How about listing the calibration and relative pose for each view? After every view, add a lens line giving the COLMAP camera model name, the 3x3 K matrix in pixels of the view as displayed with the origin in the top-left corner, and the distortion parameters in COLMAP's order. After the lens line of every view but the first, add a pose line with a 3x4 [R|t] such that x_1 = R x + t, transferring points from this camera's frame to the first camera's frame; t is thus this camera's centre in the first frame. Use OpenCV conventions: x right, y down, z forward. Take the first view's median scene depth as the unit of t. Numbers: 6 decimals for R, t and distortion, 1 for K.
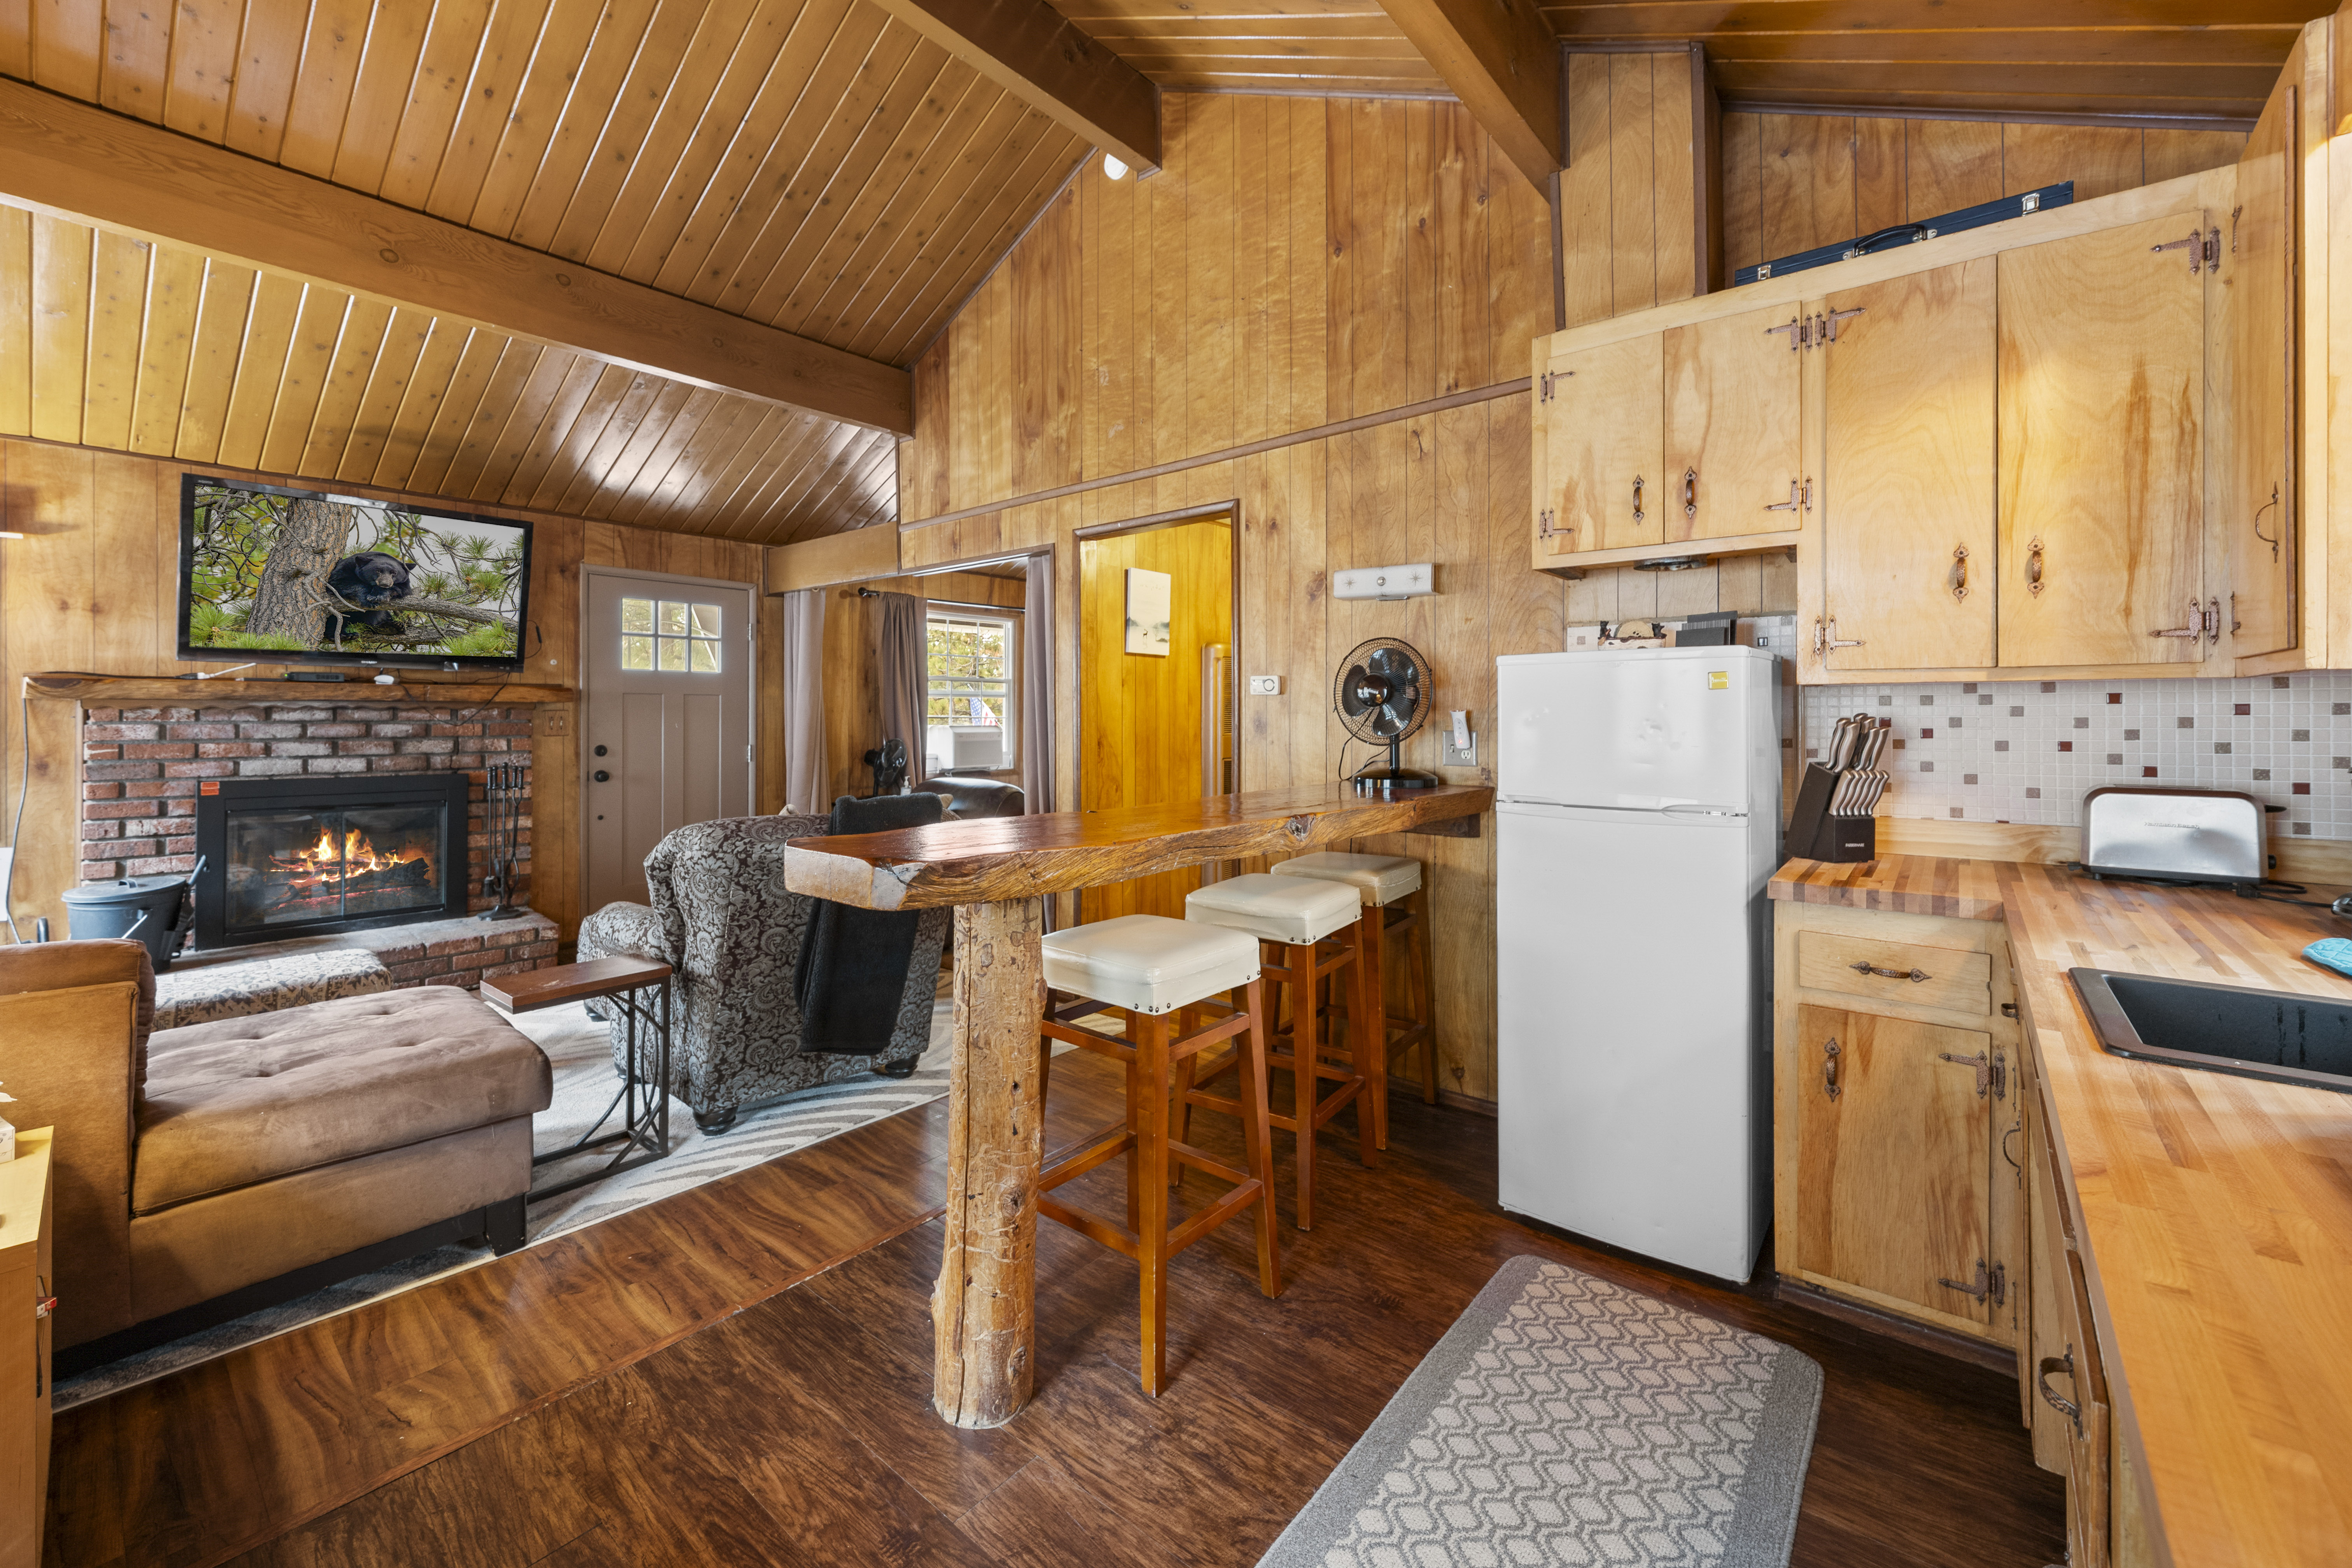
lens RADIAL K [[940.2, 0, 1161.3], [0, 940.2, 708.8], [0, 0, 1]] dist [-0.003406, -0.001029]
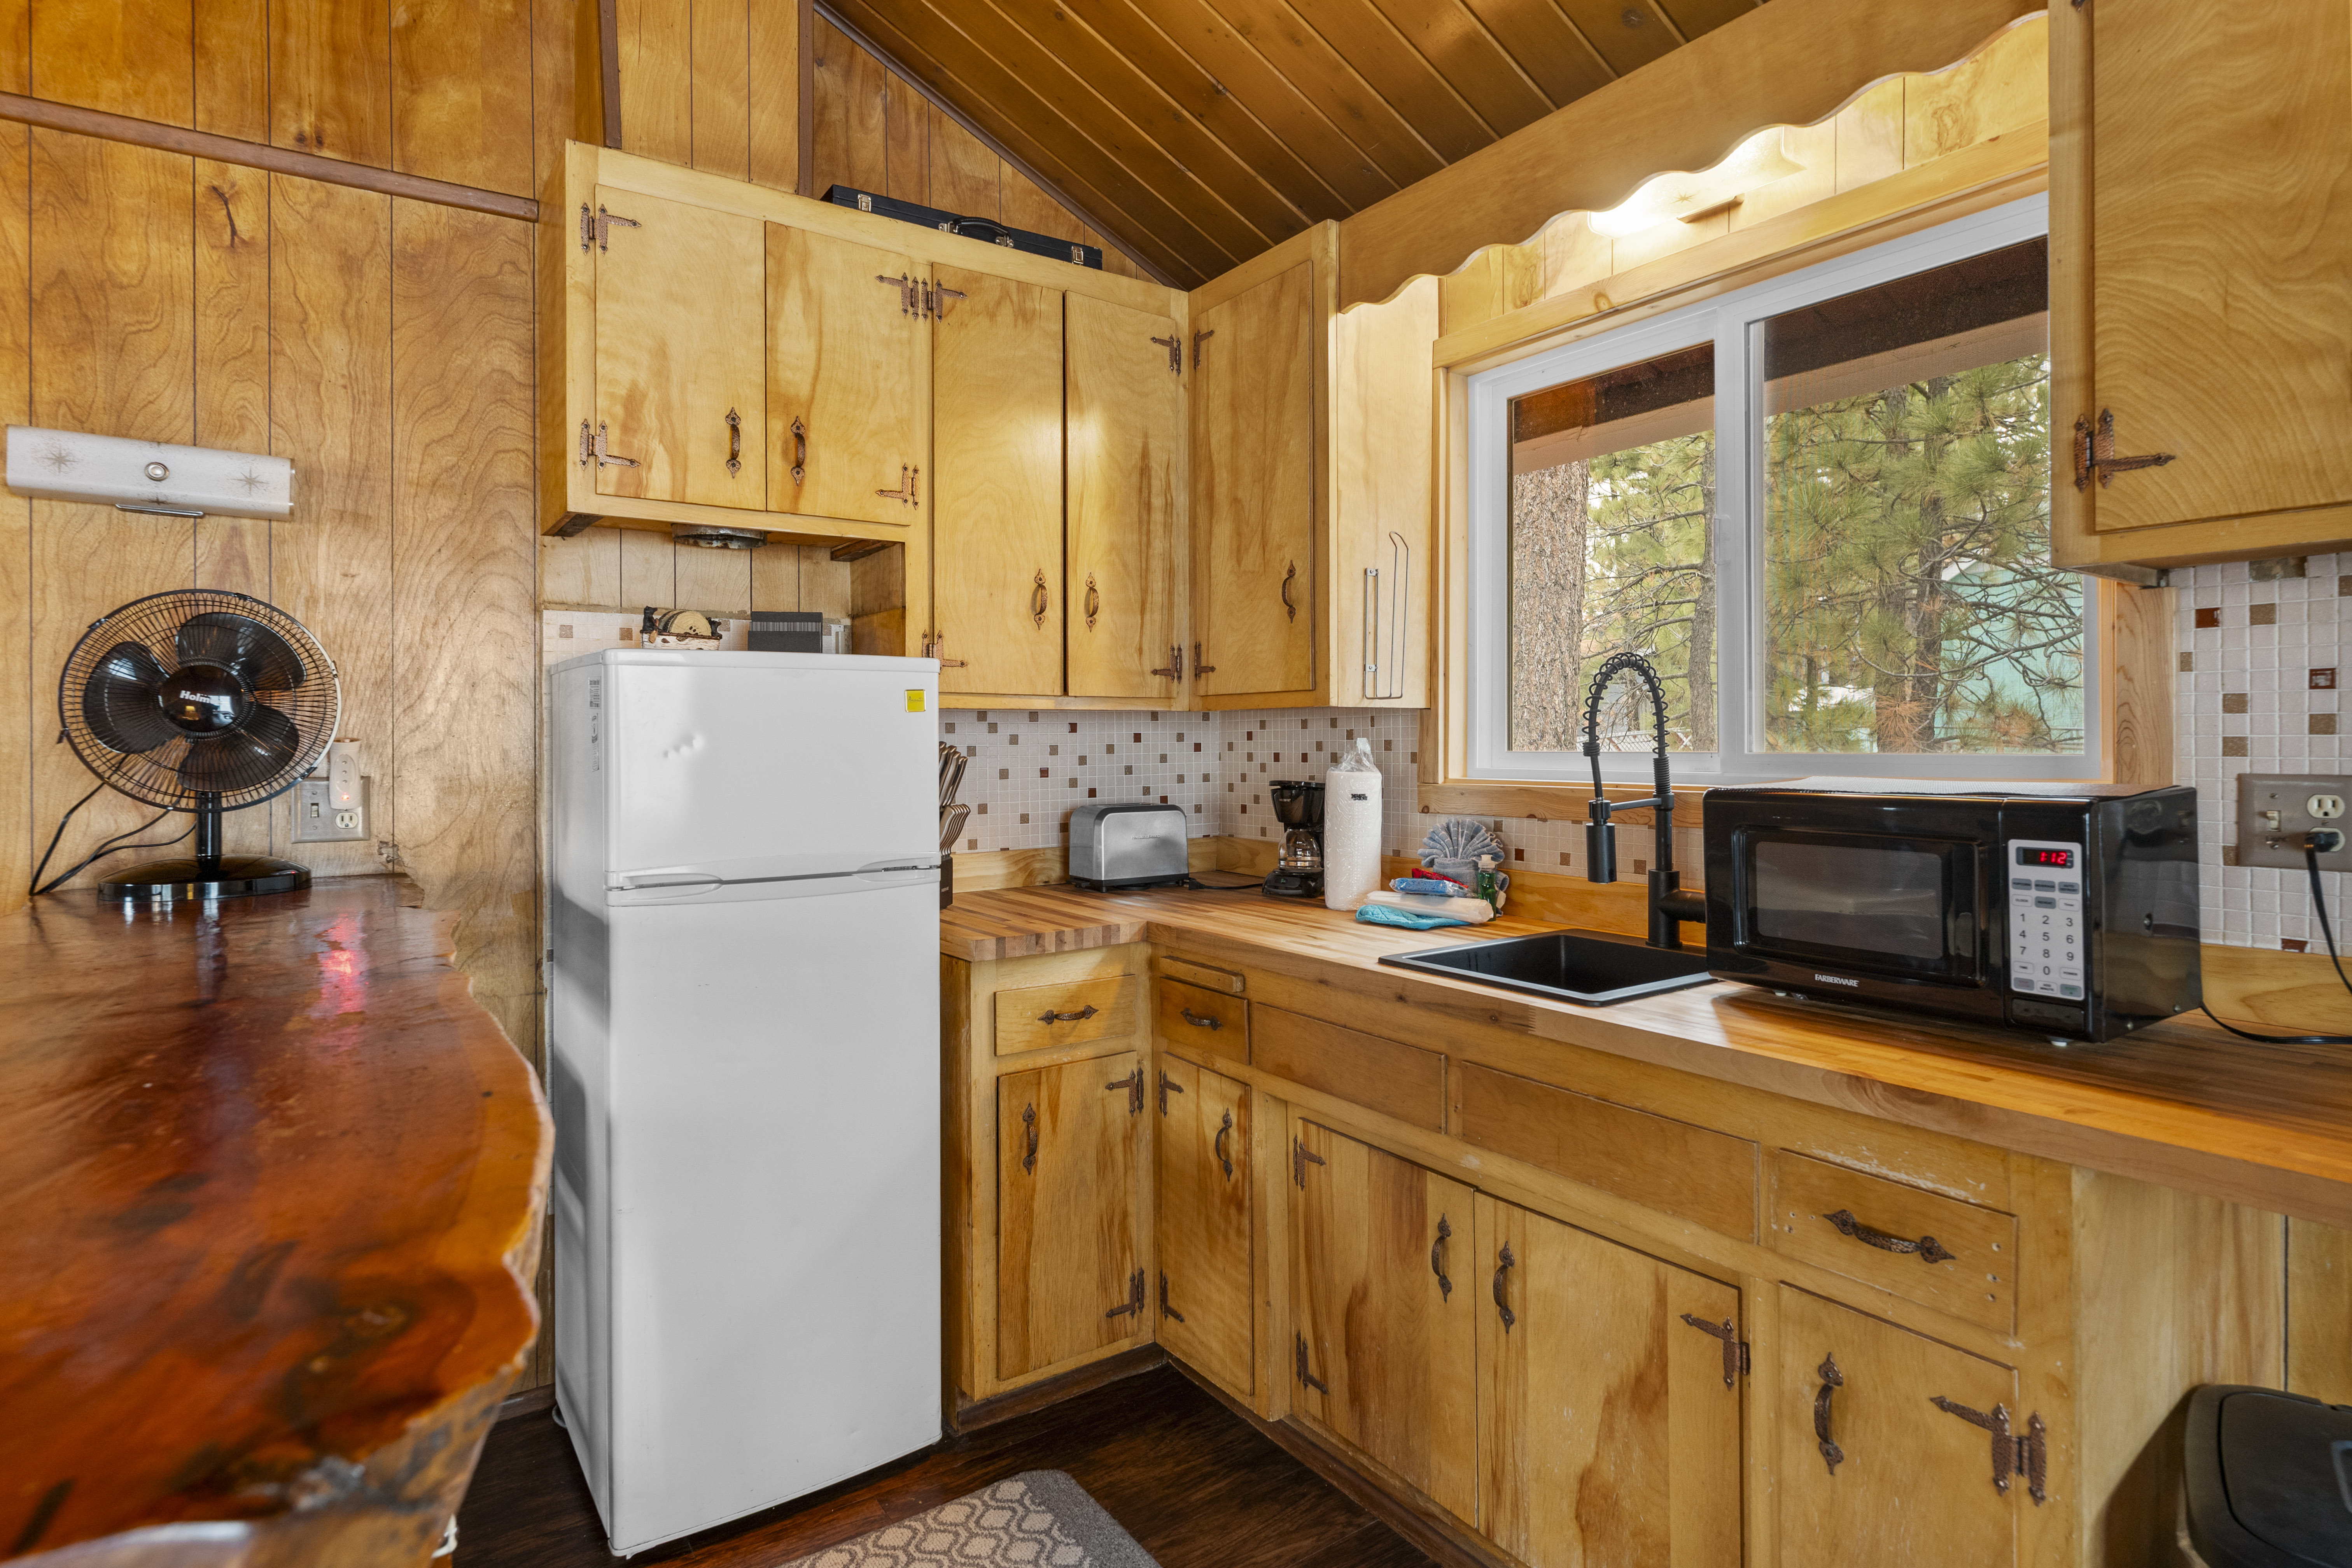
lens RADIAL K [[1225.8, 0, 1146.1], [0, 1225.8, 734.5], [0, 0, 1]] dist [-0.007437, 0.000762]
pose [[0.272163, 0.004071, 0.962243, -0.309526], [0.000902, 0.999990, -0.004486, 0.002933], [-0.962251, 0.002089, 0.272156, 0.465205]]
